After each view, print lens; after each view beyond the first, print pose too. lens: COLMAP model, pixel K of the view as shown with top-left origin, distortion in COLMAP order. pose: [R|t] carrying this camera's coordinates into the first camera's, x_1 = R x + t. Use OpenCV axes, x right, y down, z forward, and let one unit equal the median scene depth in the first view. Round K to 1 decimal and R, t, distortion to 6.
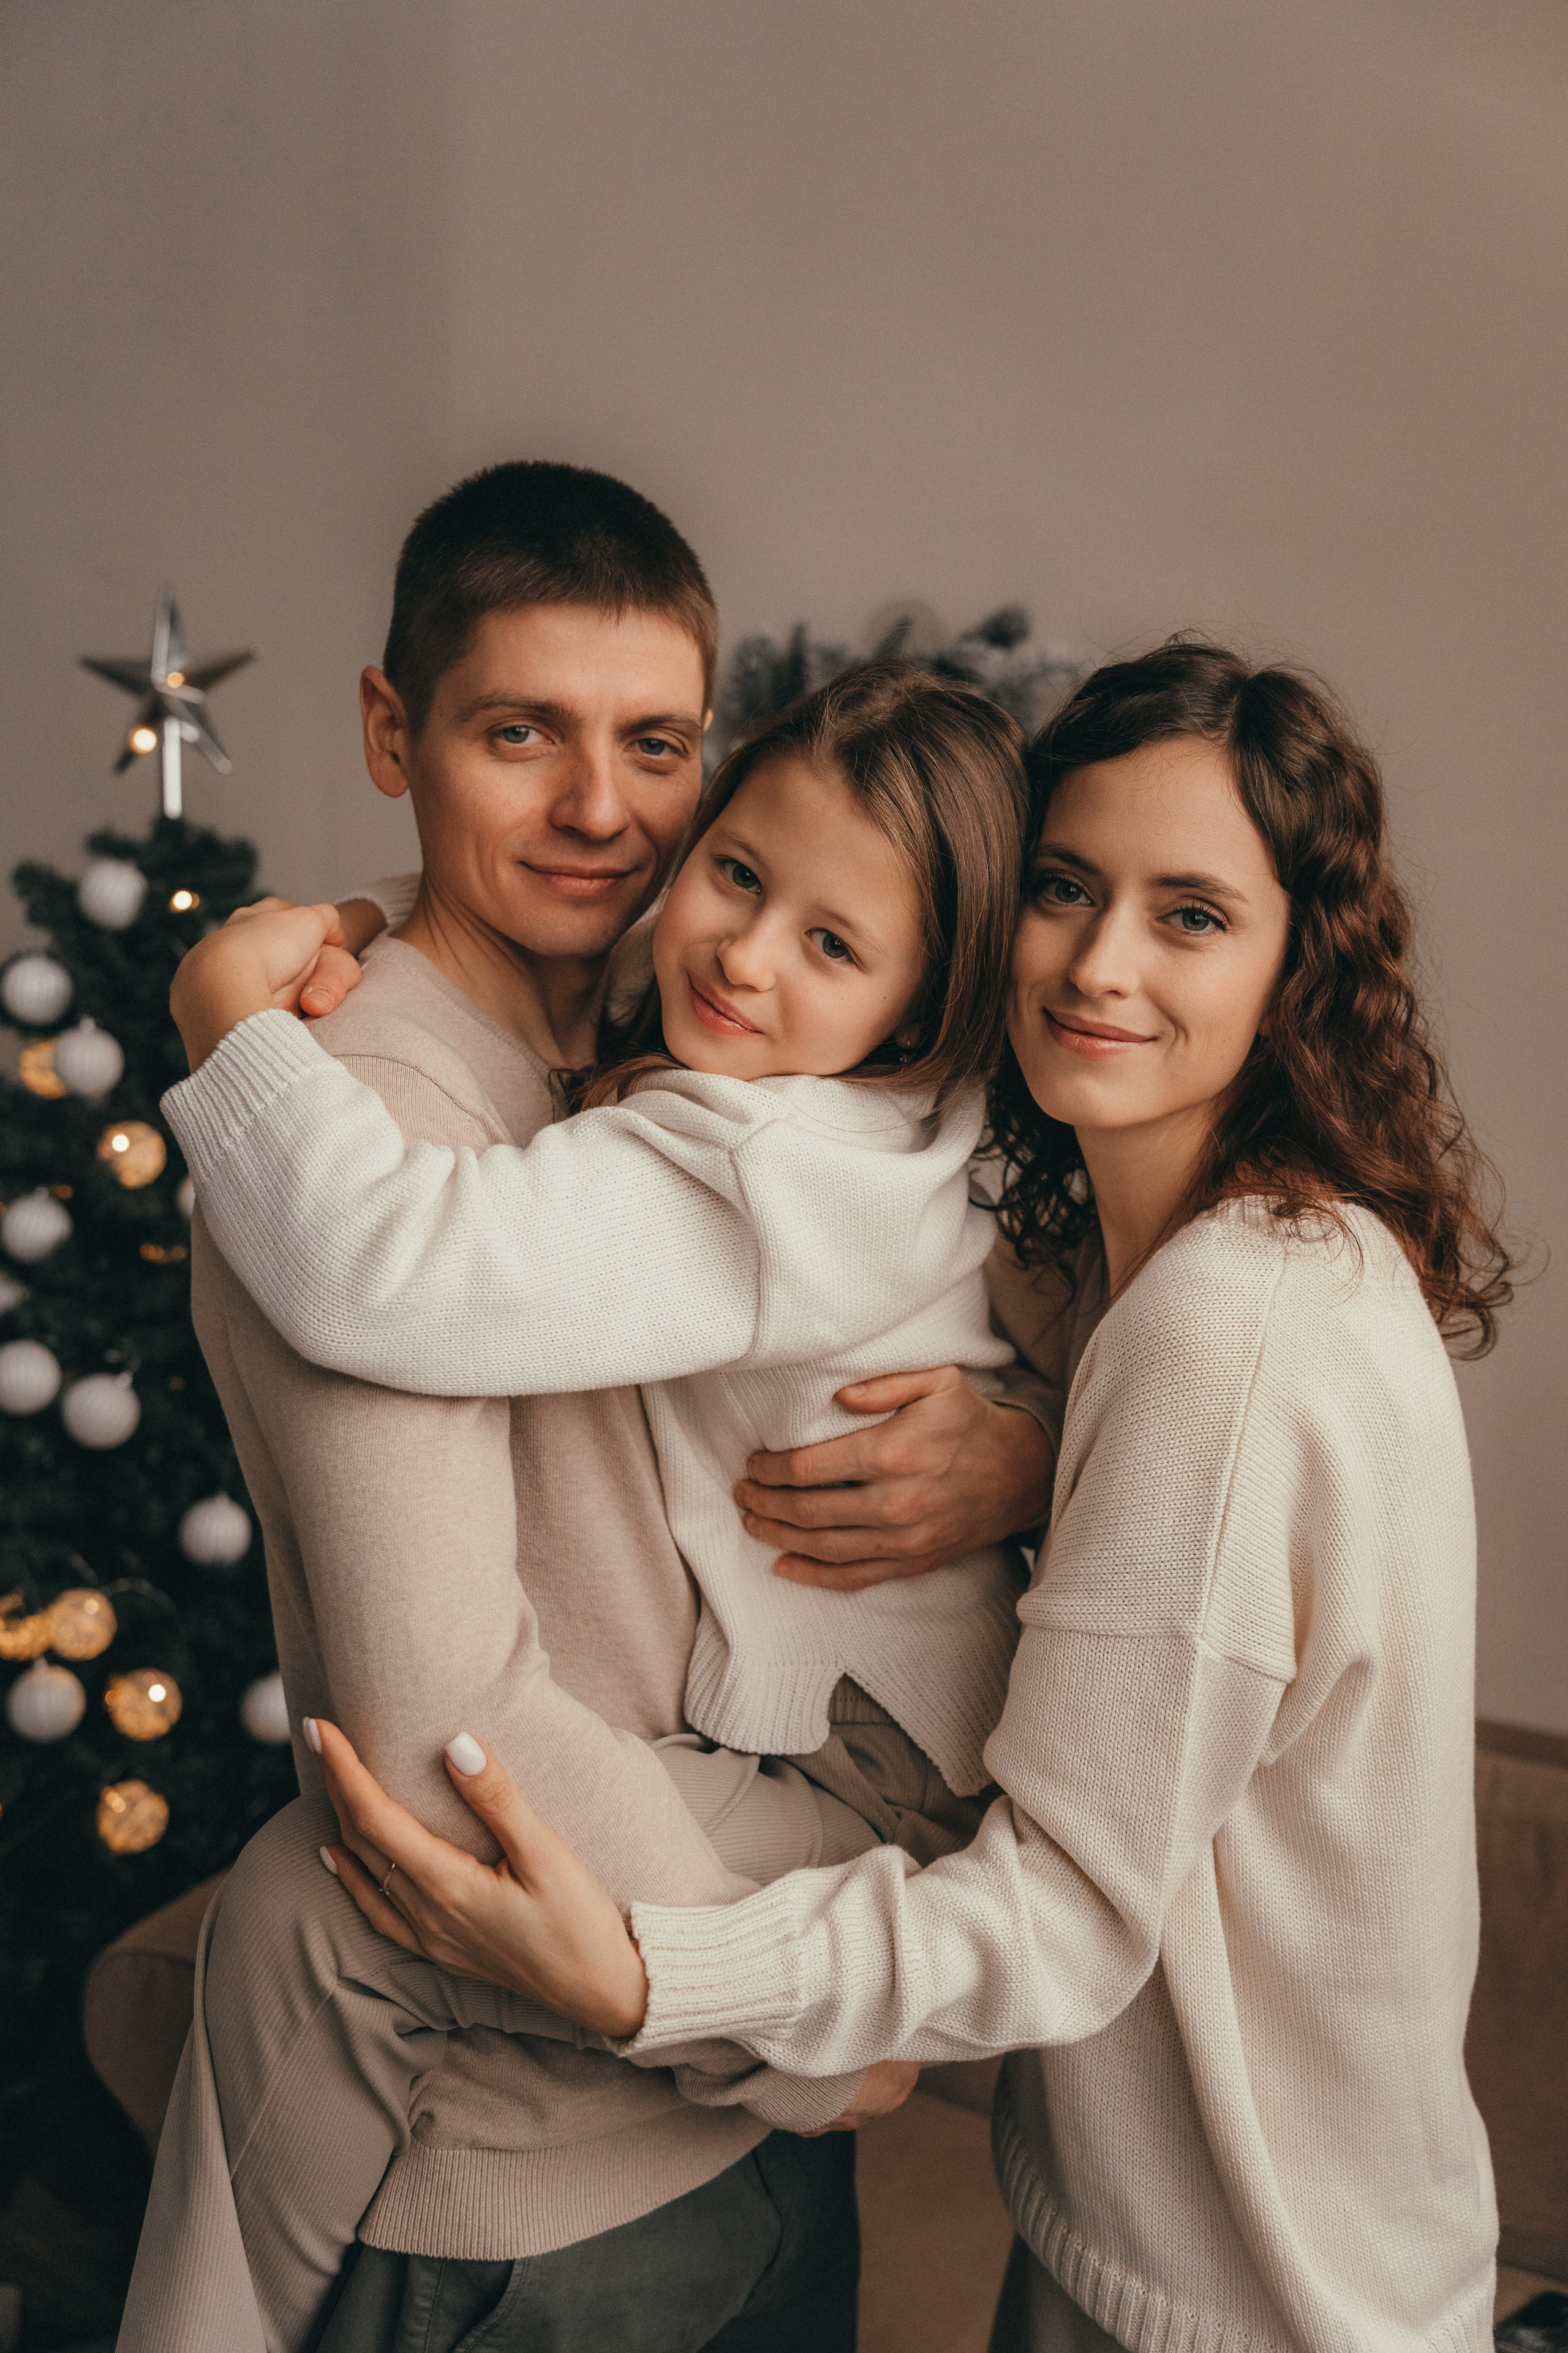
lens RADIAL K [[2588.1, 0, 784.0], [0, 2588.1, 1176.5], [0, 0, 1]] dist [0.002868, 0.002710]
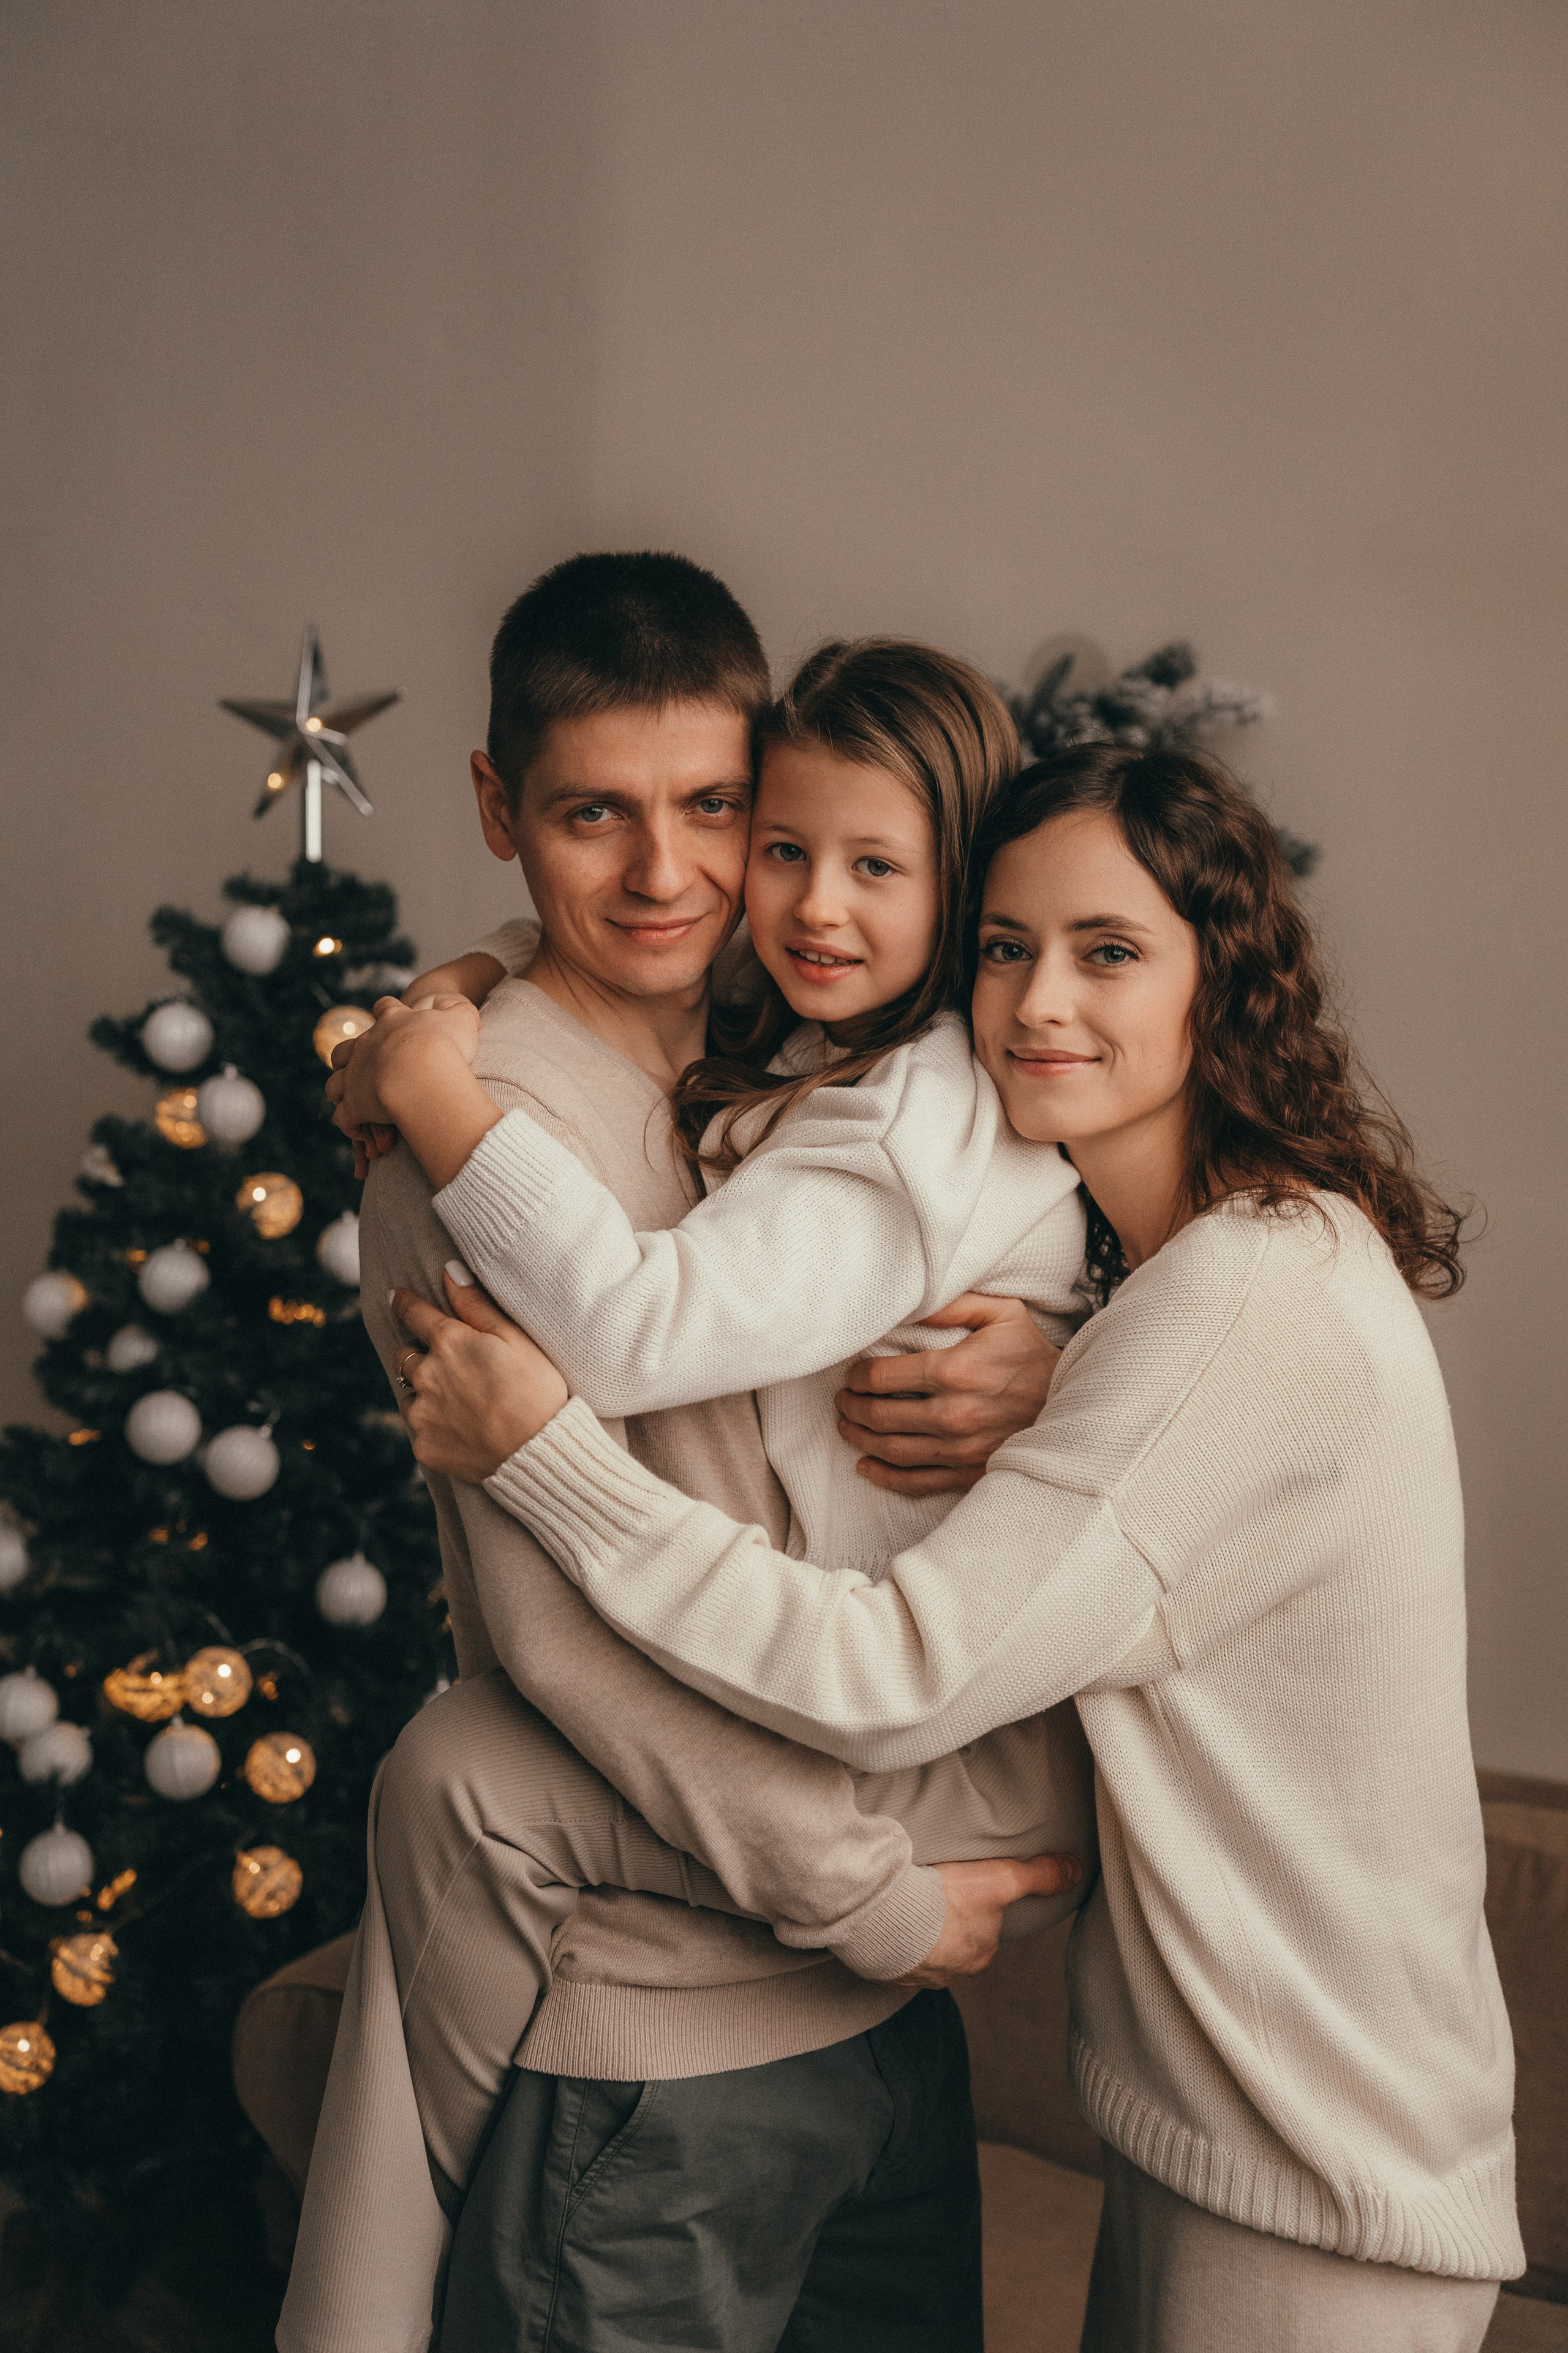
lens RADIAL K [[3169.6, 0, 784.0], [0, 3169.6, 1176.5], [0, 0, 1]] dist [-0.166450, 0.011047]
pose [[0.997739, 0.004191, -0.067078, 0.021581], [-0.006711, 0.999278, -0.037392, 0.024358], [0.066873, 0.037758, 0.997047, -0.178655]]
